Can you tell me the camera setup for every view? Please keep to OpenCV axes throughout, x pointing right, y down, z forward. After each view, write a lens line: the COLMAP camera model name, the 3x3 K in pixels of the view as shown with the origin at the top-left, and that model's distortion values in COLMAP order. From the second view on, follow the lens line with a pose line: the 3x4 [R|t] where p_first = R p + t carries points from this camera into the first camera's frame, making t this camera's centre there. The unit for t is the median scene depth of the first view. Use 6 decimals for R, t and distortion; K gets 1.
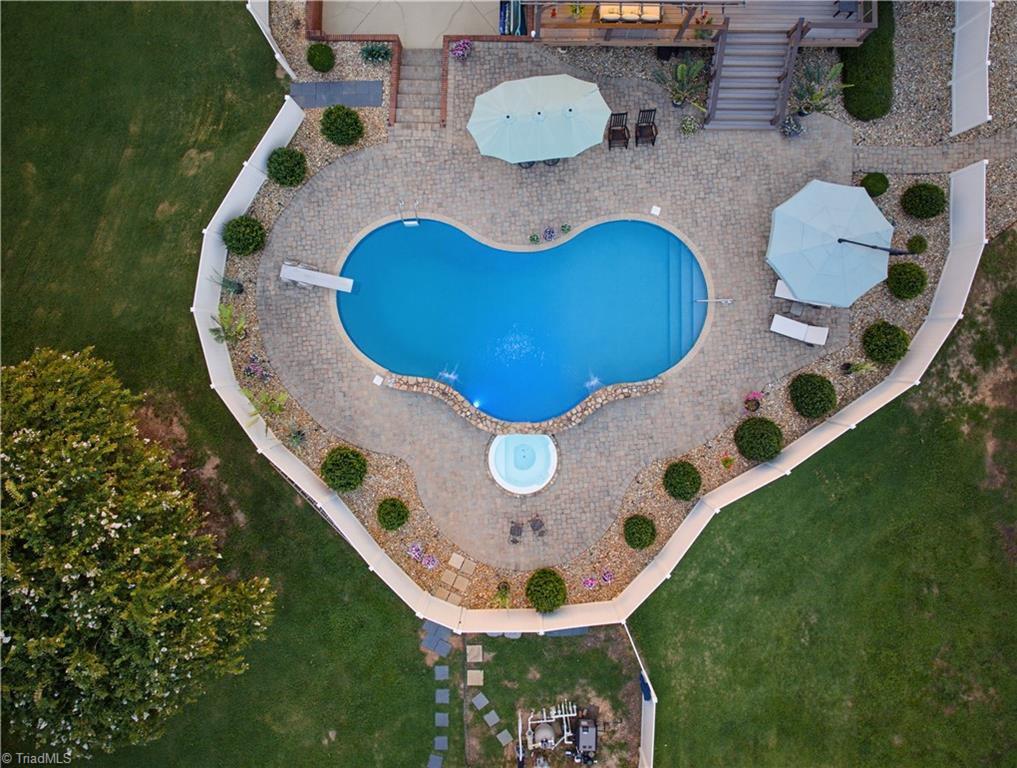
lens RADIAL K [[708.7, 0, 507.5], [0, 708.7, 288.7], [0, 0, 1]] dist [0.002294, -0.007054]
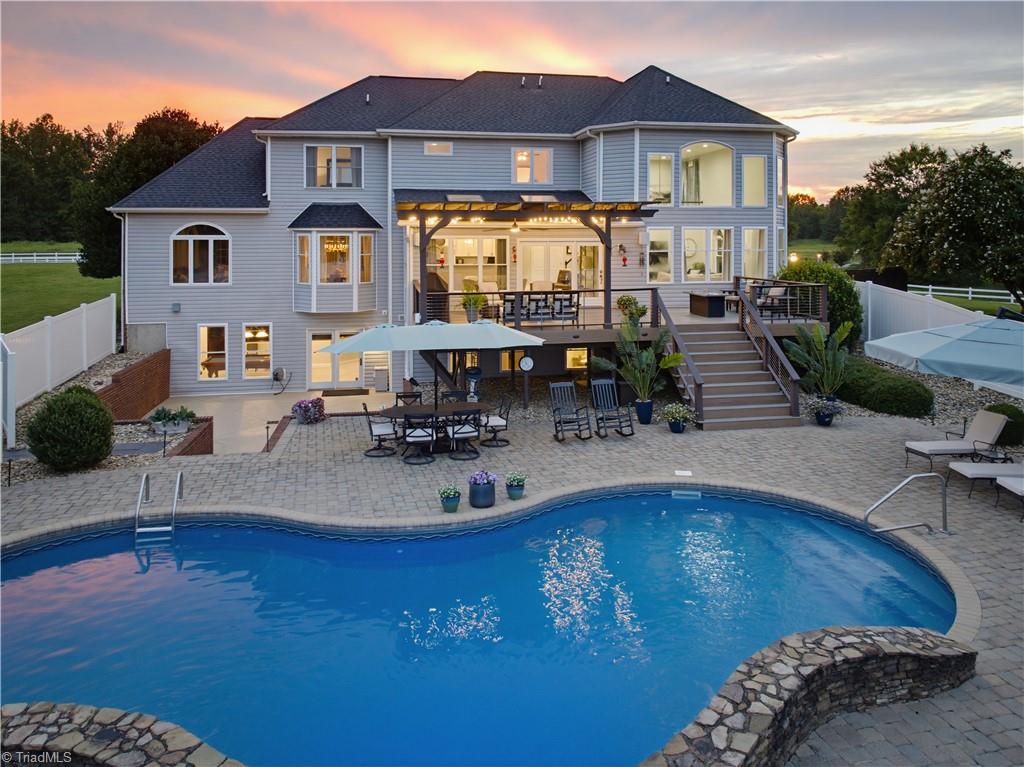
lens RADIAL K [[733.5, 0, 513.8], [0, 733.5, 229.2], [0, 0, 1]] dist [-0.002903, -0.003552]
pose [[0.980876, 0.005374, 0.194558, -0.012258], [0.194182, 0.040901, -0.980112, 0.377780], [-0.013225, 0.999149, 0.039076, 0.823682]]
